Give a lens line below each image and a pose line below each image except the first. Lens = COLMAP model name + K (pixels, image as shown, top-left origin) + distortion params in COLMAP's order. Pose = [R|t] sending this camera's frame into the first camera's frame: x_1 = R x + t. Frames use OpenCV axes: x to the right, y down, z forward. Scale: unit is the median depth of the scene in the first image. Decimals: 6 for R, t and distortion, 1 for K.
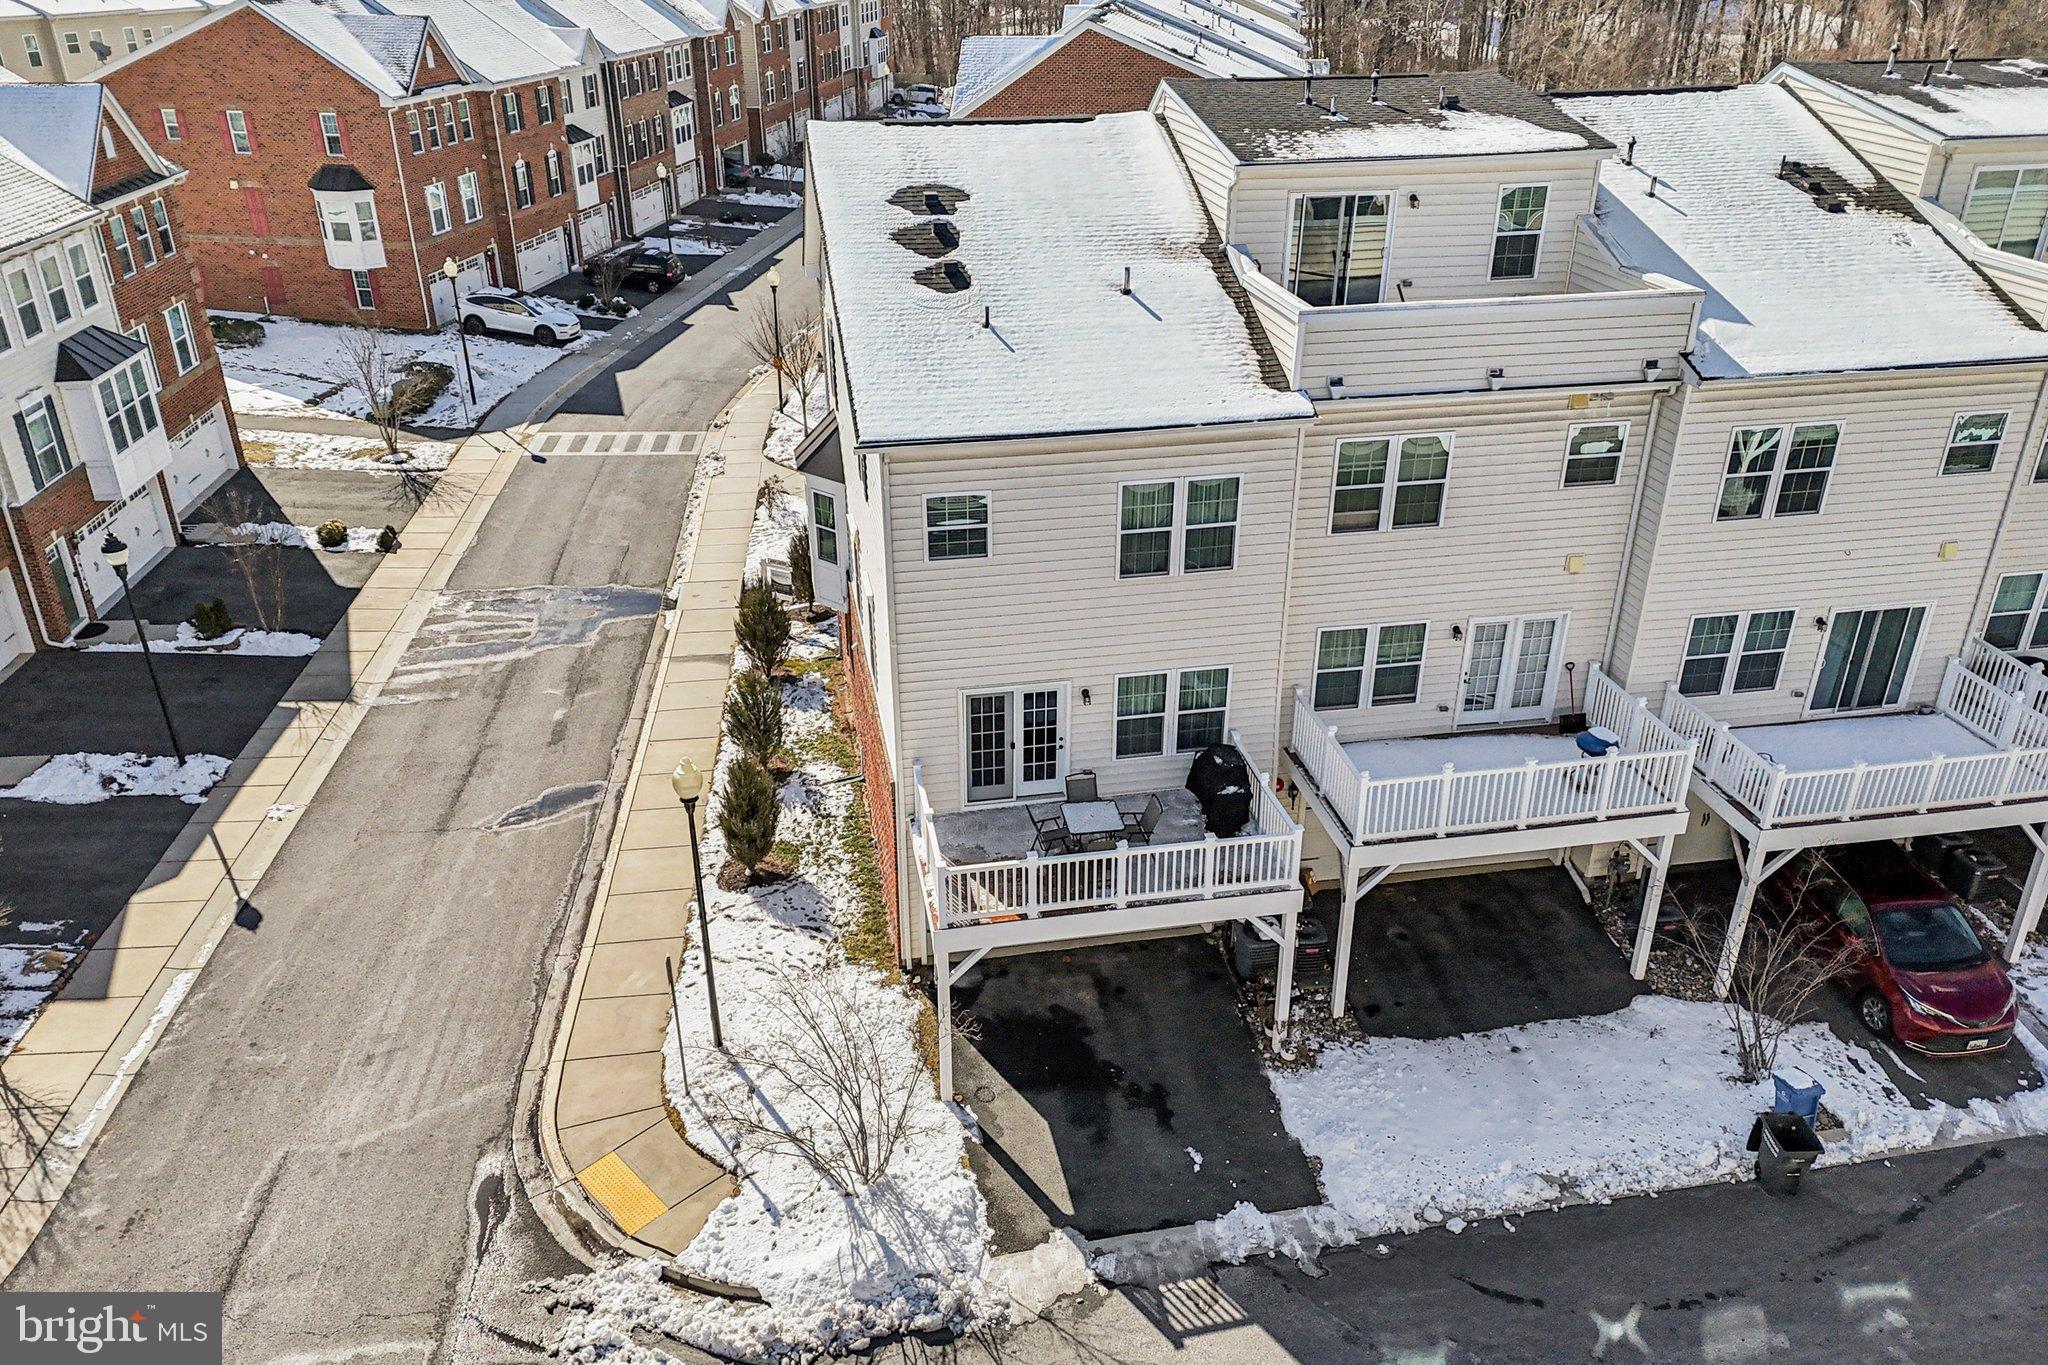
lens RADIAL K [[1499.8, 0, 1035.1], [0, 1499.8, 683.8], [0, 0, 1]] dist [0.055352, -0.054356]
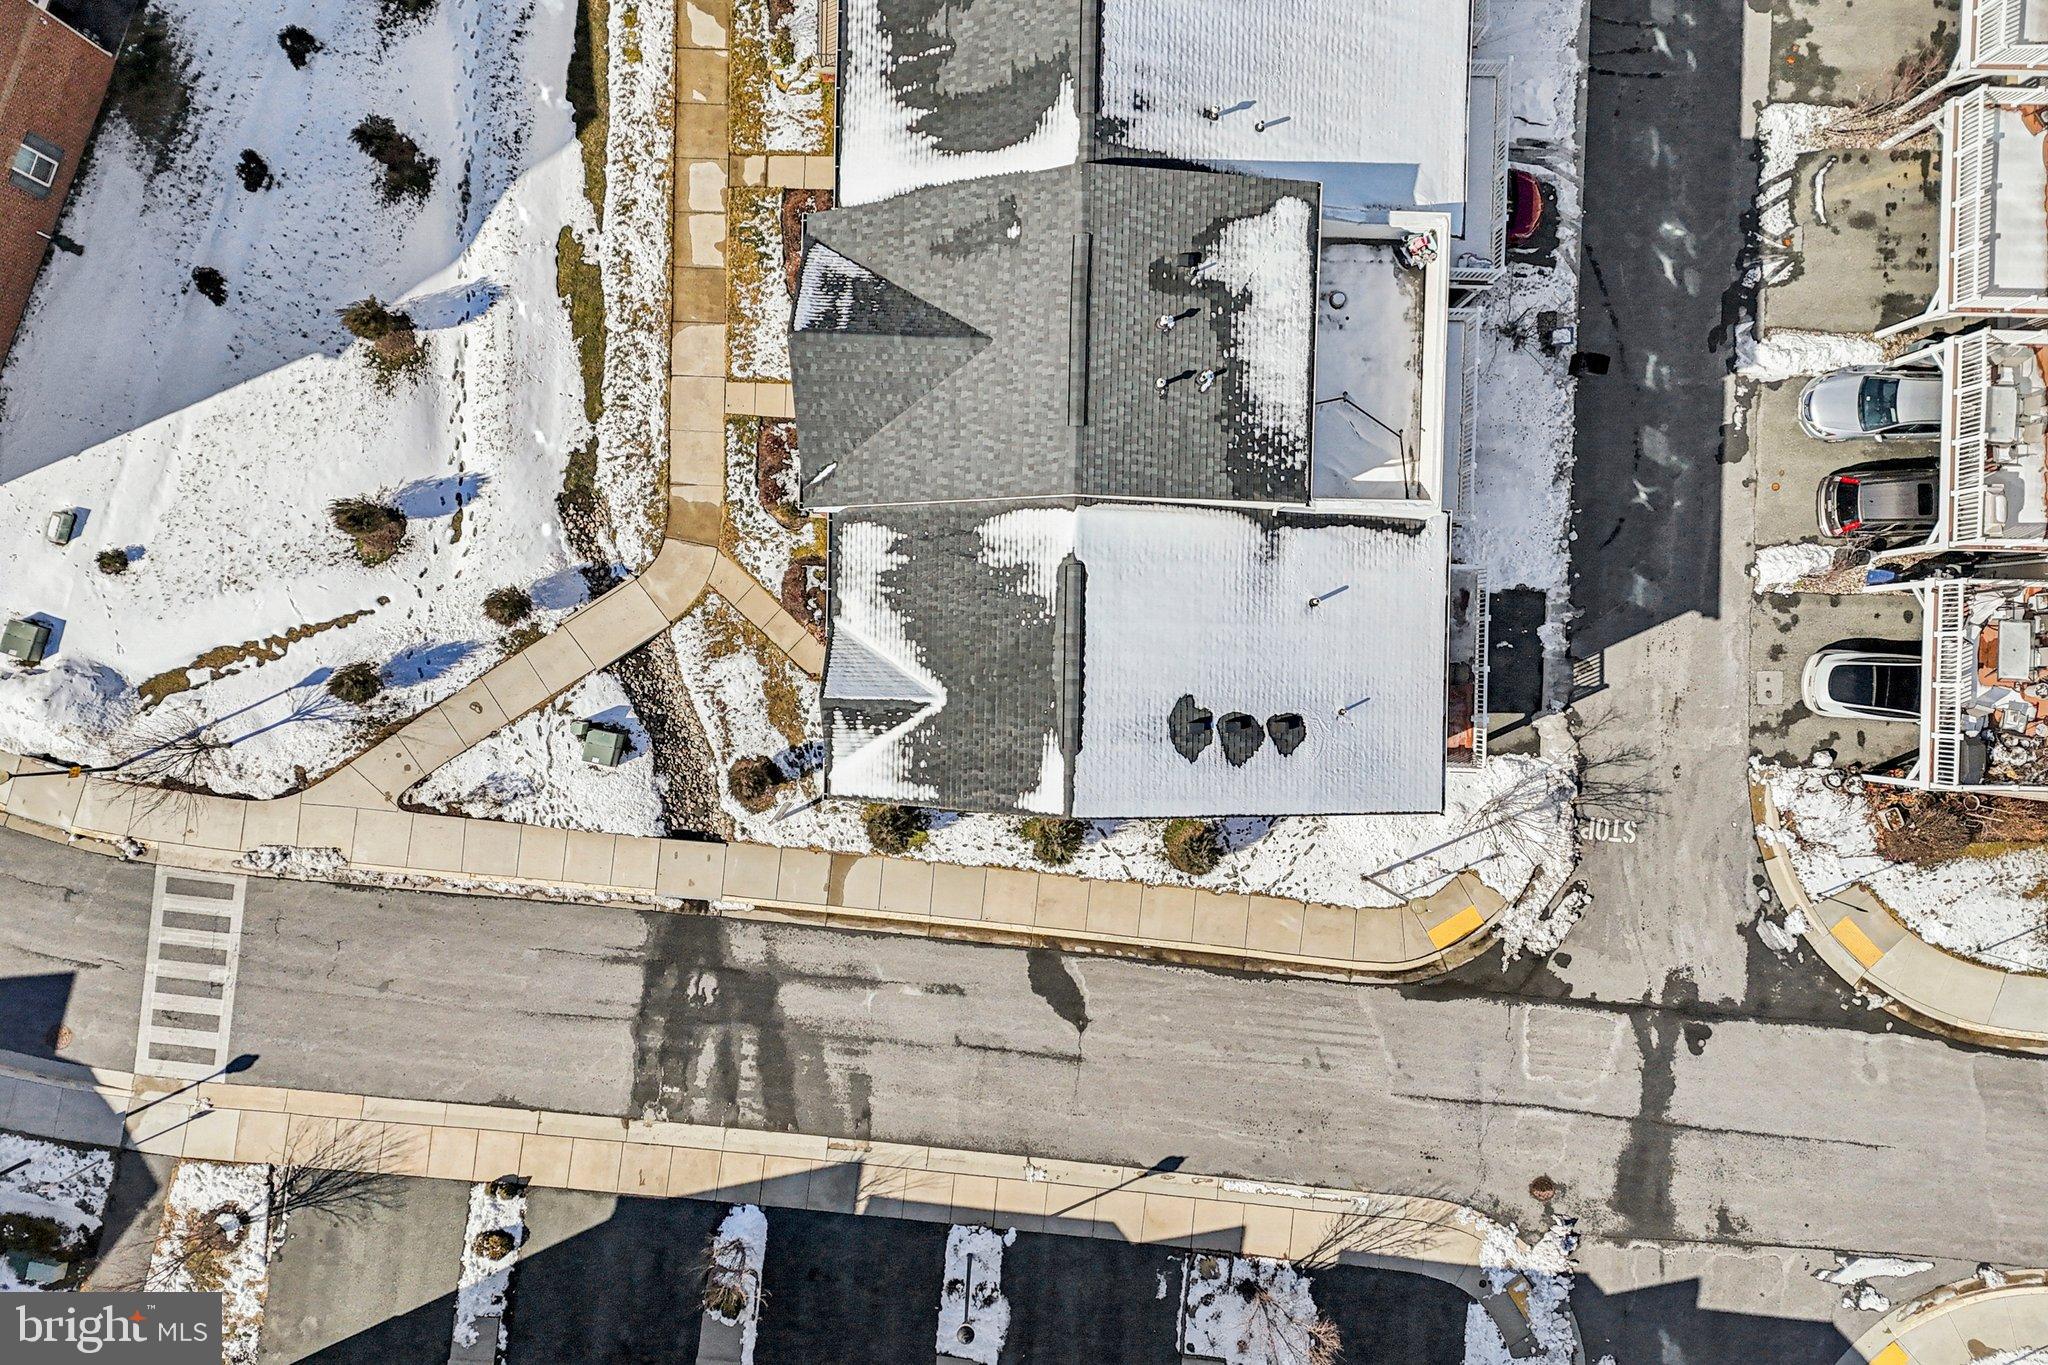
lens RADIAL K [[1499.8, 0, 1031.3], [0, 1499.8, 679.7], [0, 0, 1]] dist [0.055352, -0.054356]
pose [[0.209801, -0.977743, -0.001631, -0.057245], [0.426874, 0.090096, 0.899812, -1.517462], [-0.879638, -0.189478, 0.436275, 0.592736]]
